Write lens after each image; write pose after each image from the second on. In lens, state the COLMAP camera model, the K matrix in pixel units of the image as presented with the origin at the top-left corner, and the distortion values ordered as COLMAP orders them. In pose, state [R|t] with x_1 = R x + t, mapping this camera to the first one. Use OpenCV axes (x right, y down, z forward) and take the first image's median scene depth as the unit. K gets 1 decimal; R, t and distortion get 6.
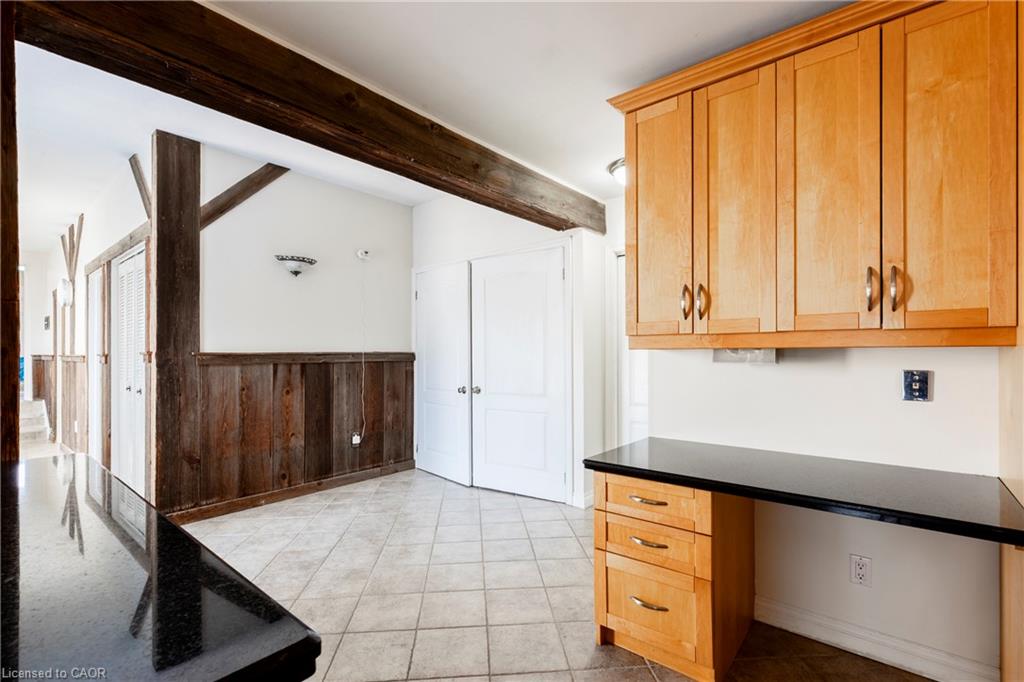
lens RADIAL K [[466.3, 0, 512.6], [0, 466.3, 351.2], [0, 0, 1]] dist [0.009909, 0.000197]
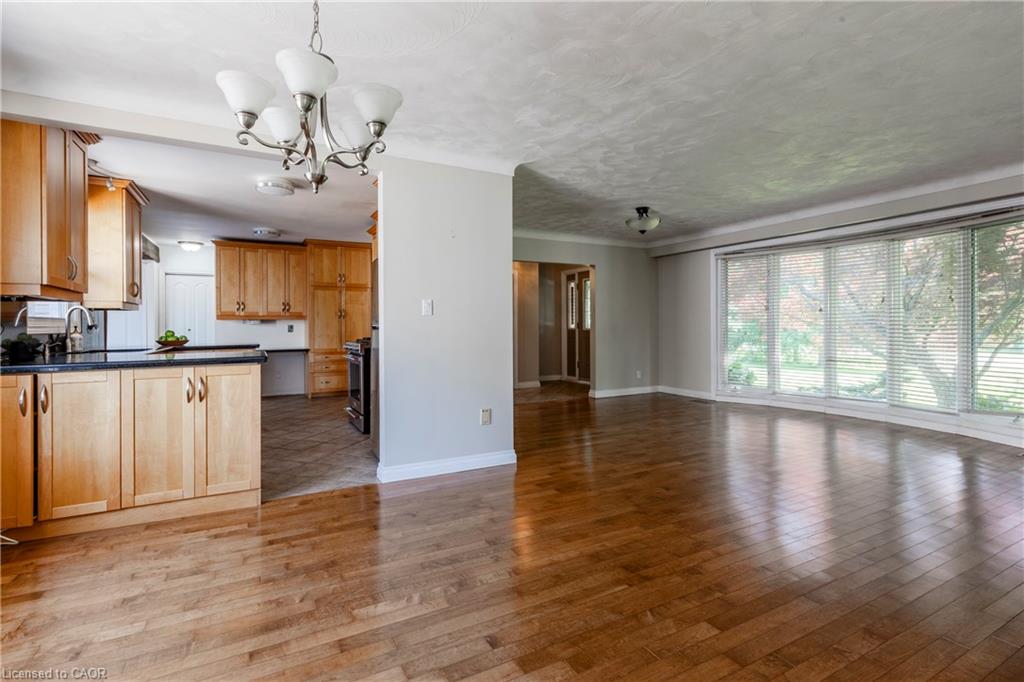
lens RADIAL K [[466.3, 0, 495.7], [0, 466.3, 322.6], [0, 0, 1]] dist [0.009909, 0.000197]
pose [[0.395612, 0.005425, 0.918402, -2.244595], [-0.000725, 0.999984, -0.005595, 0.038962], [-0.918417, 0.001547, 0.395610, -2.337043]]
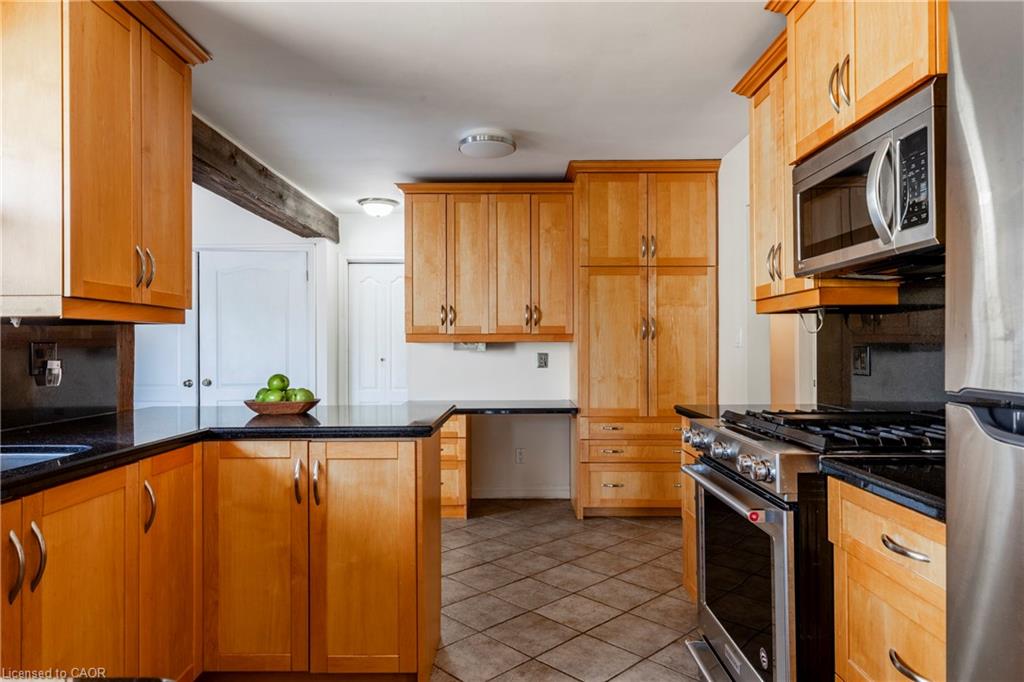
lens RADIAL K [[681.8, 0, 510.8], [0, 681.8, 338.4], [0, 0, 1]] dist [-0.002405, -0.000034]
pose [[0.776103, 0.009183, 0.630539, -1.089710], [-0.003040, 0.999937, -0.010820, 0.007749], [-0.630599, 0.006480, 0.776082, -1.186984]]
